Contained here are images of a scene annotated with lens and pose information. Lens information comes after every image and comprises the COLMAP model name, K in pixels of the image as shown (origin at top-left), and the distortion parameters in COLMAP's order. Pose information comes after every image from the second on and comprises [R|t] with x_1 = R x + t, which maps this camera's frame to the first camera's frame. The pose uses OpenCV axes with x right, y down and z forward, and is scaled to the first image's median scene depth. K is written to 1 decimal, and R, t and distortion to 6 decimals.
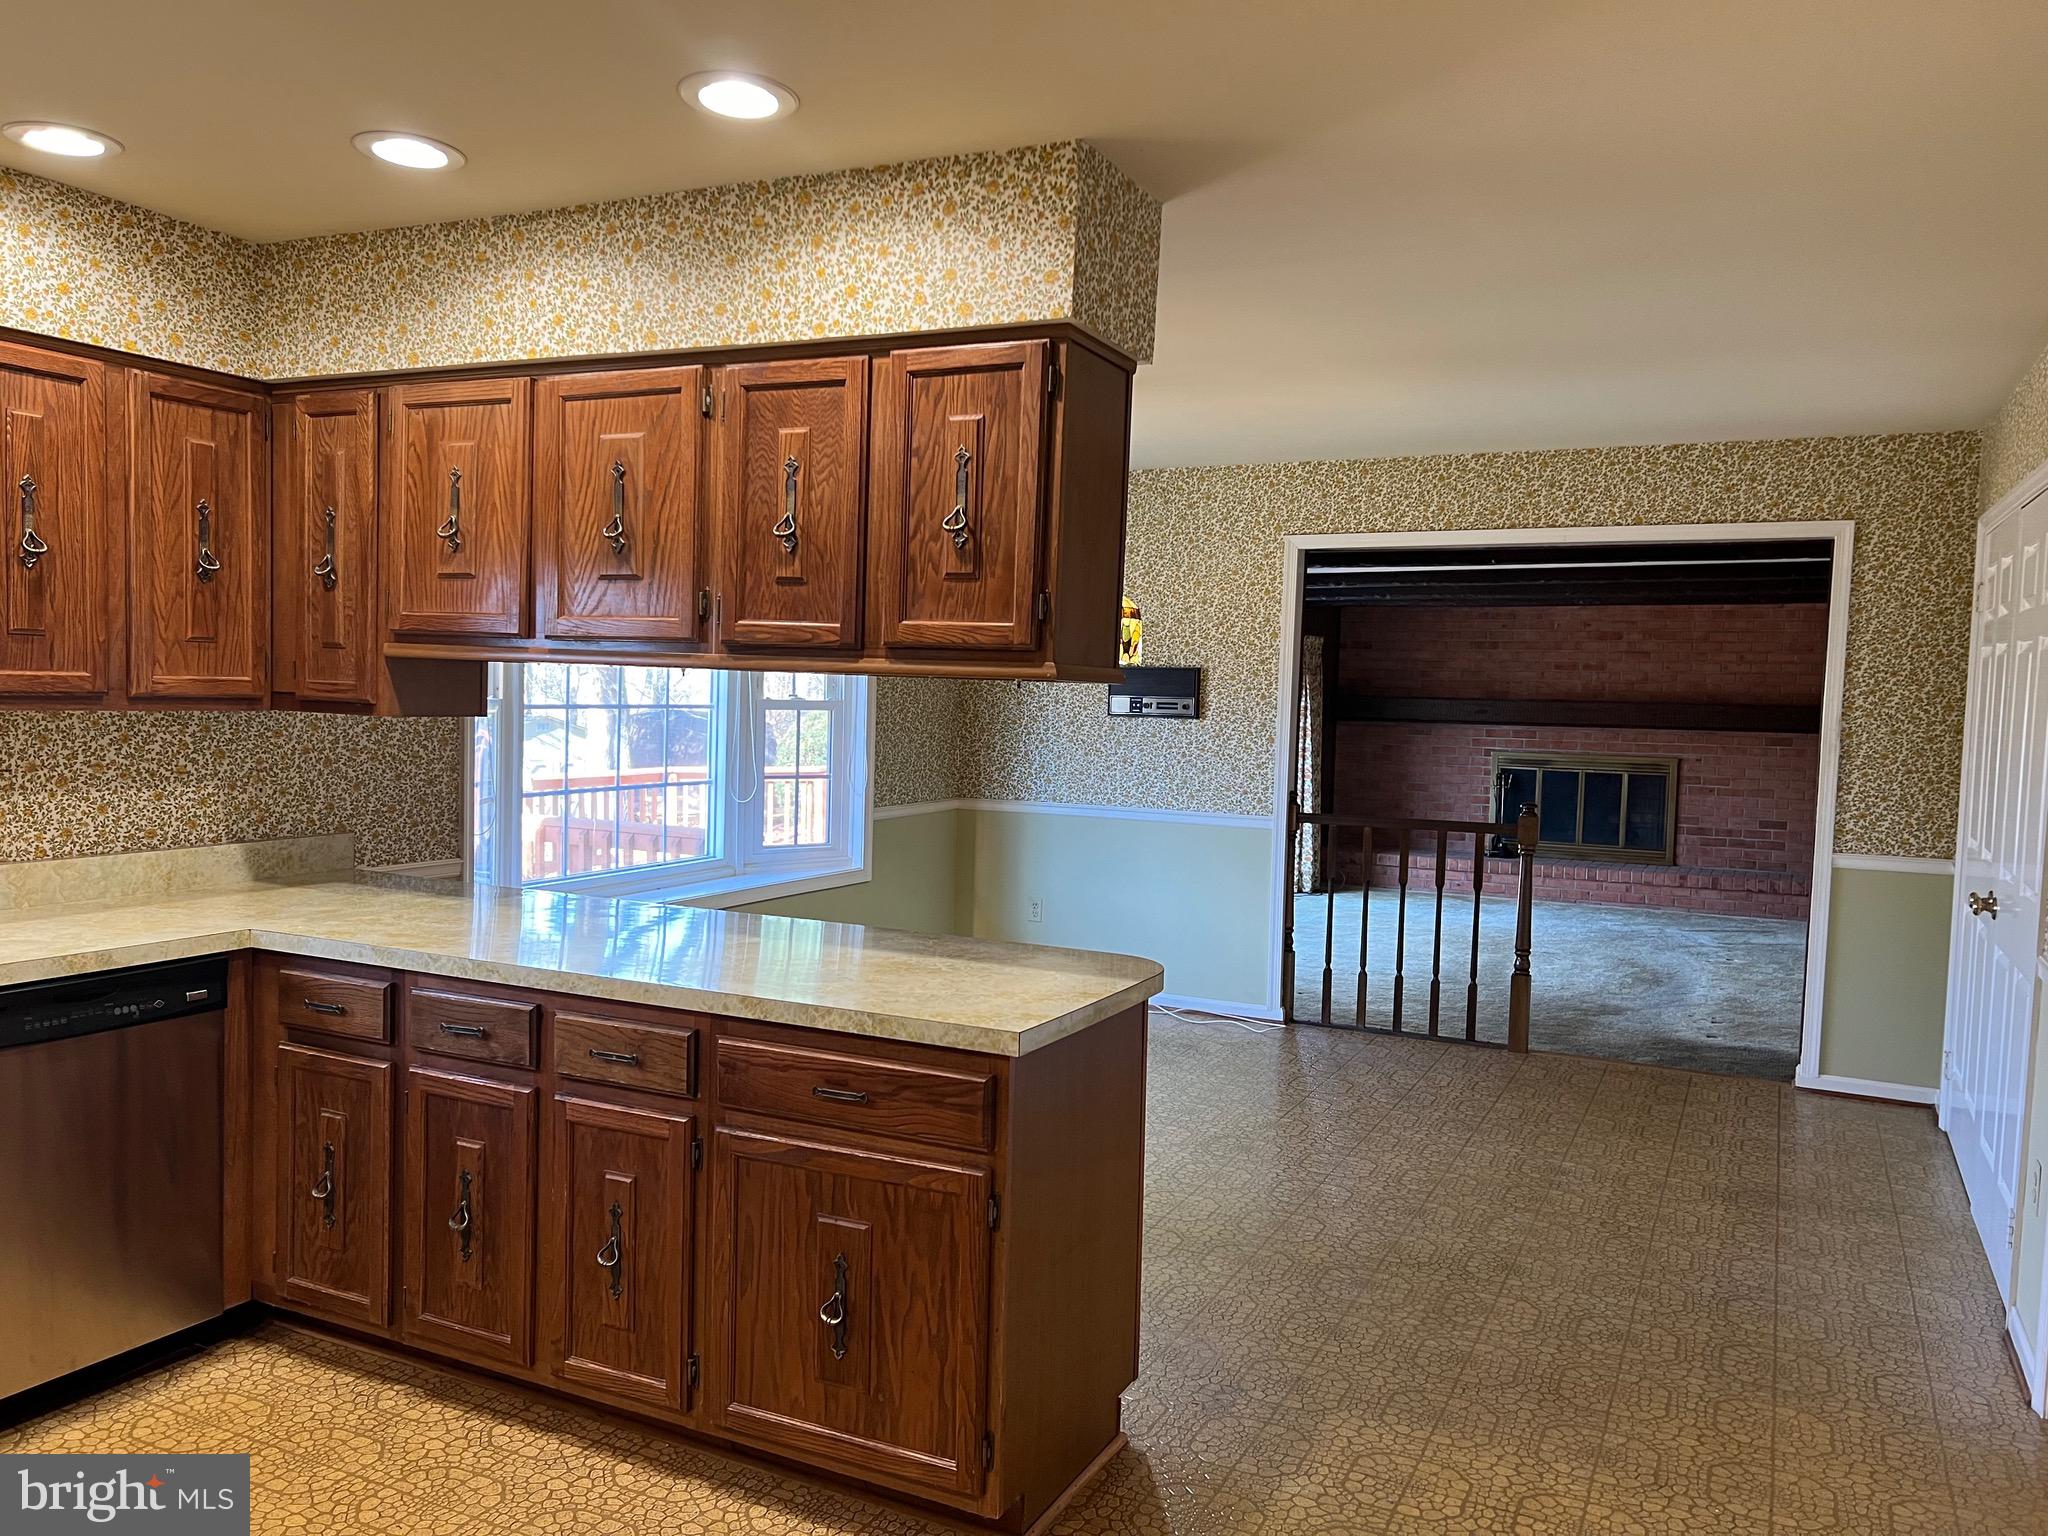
lens RADIAL K [[1544.7, 0, 1026.2], [0, 1544.7, 783.3], [0, 0, 1]] dist [0.006823, -0.002870]
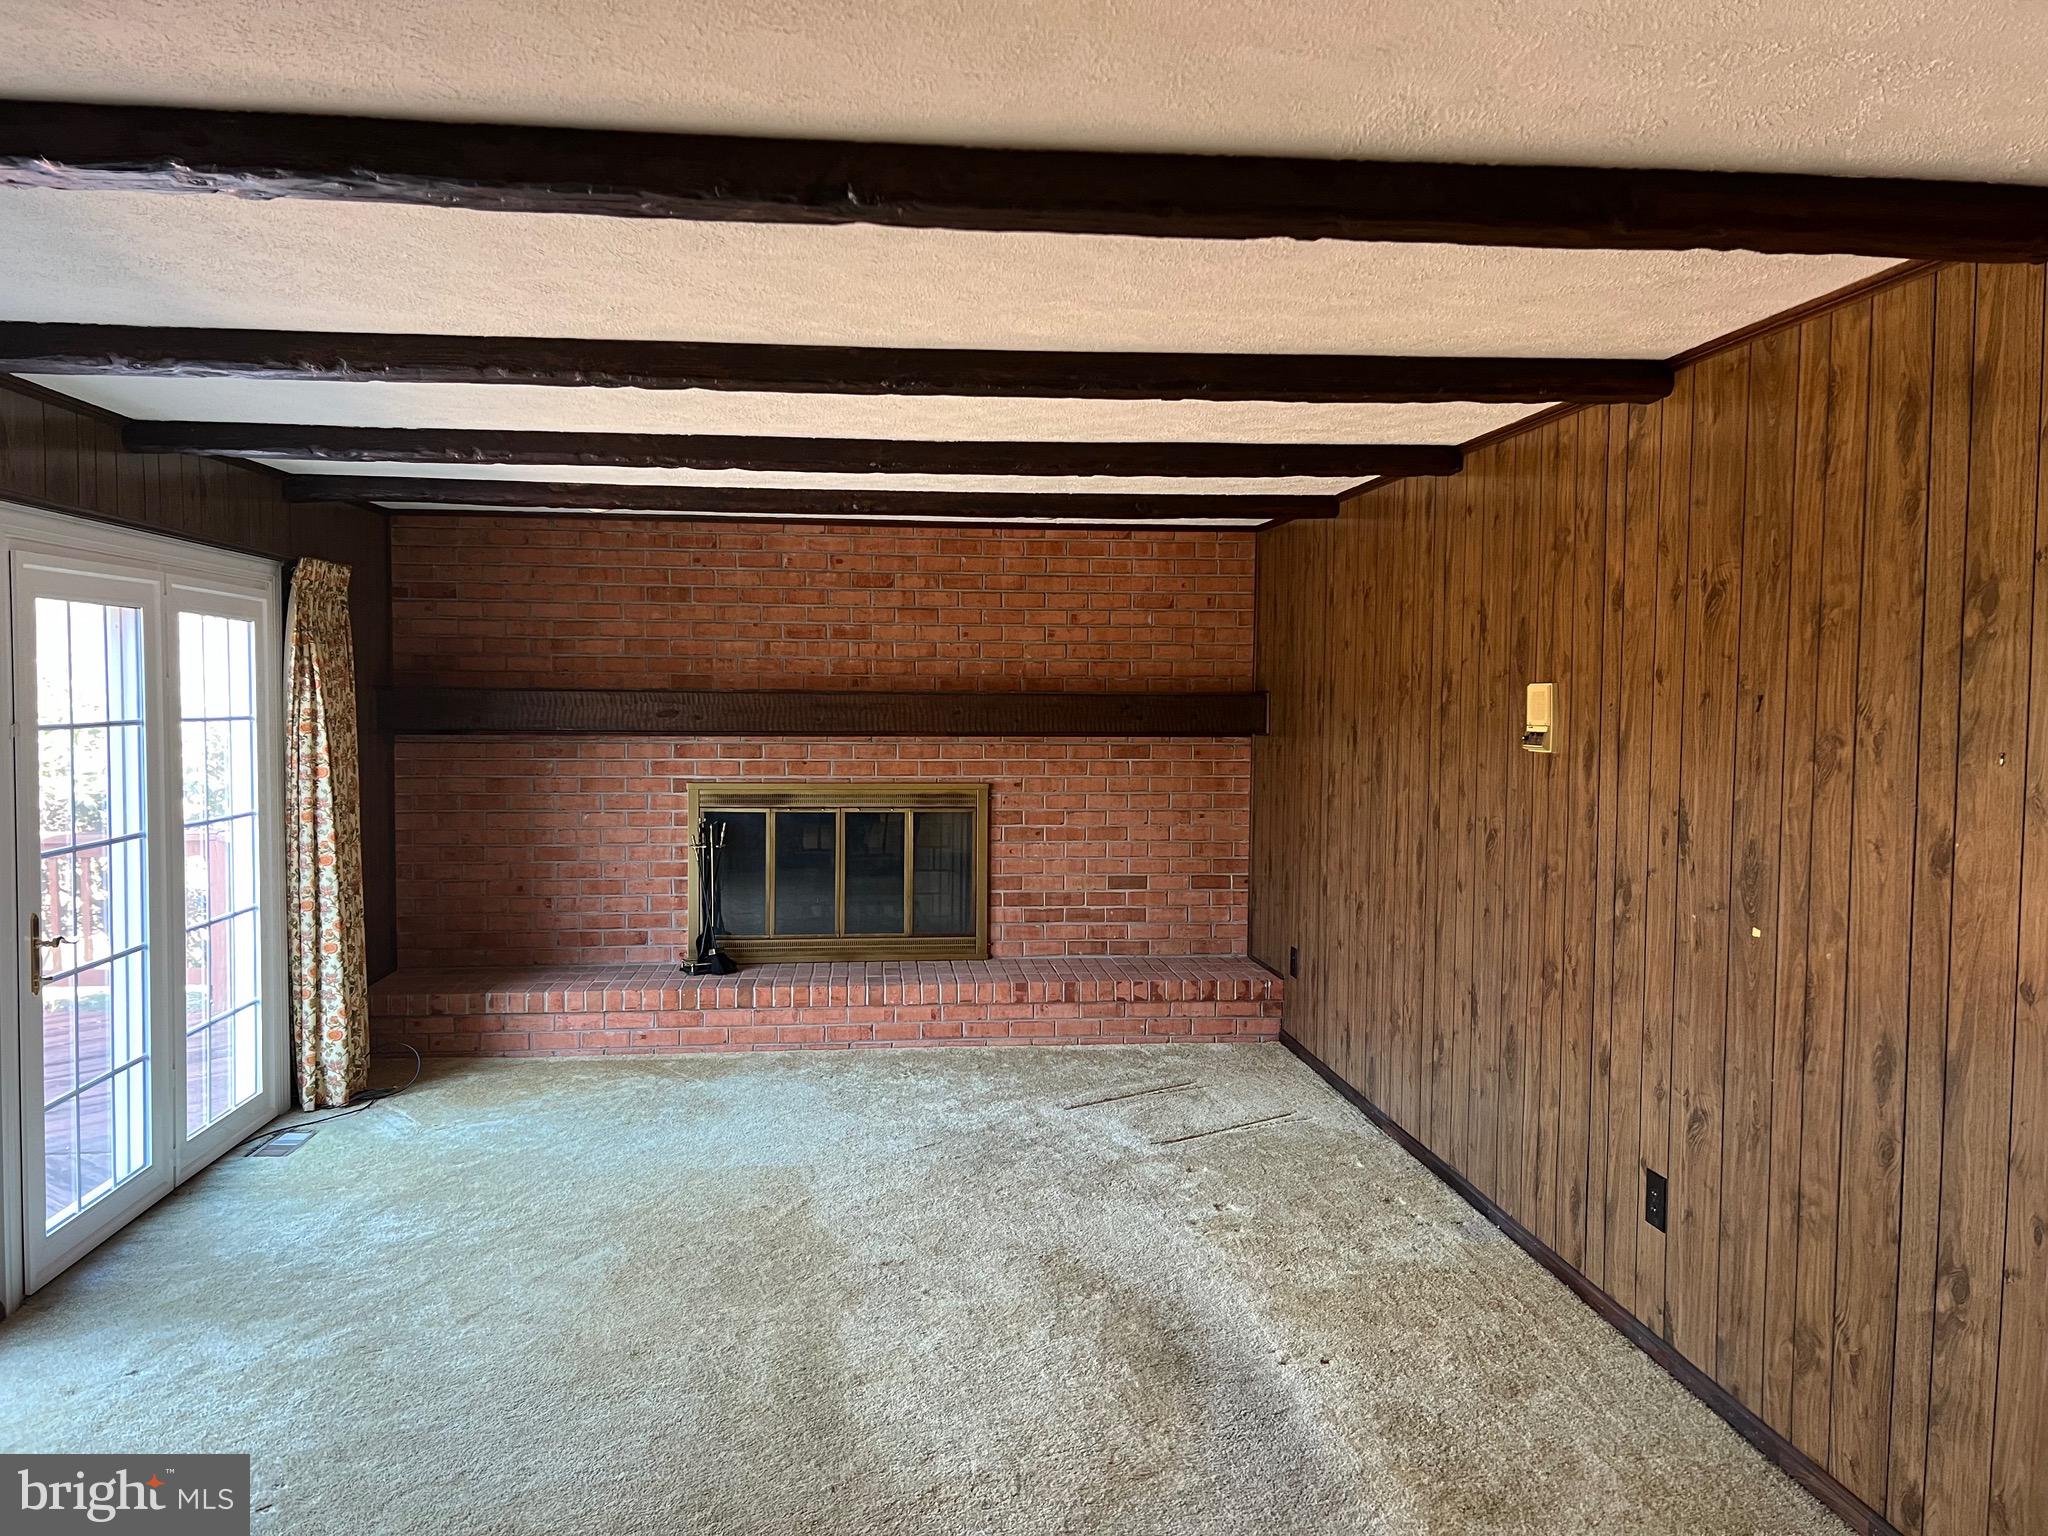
lens RADIAL K [[1544.7, 0, 1031.7], [0, 1544.7, 780.5], [0, 0, 1]] dist [0.006823, -0.002870]
pose [[0.842933, -0.046107, 0.536040, 0.109127], [0.042858, 0.998909, 0.018525, -0.027524], [-0.536309, 0.007358, 0.843989, 0.473795]]
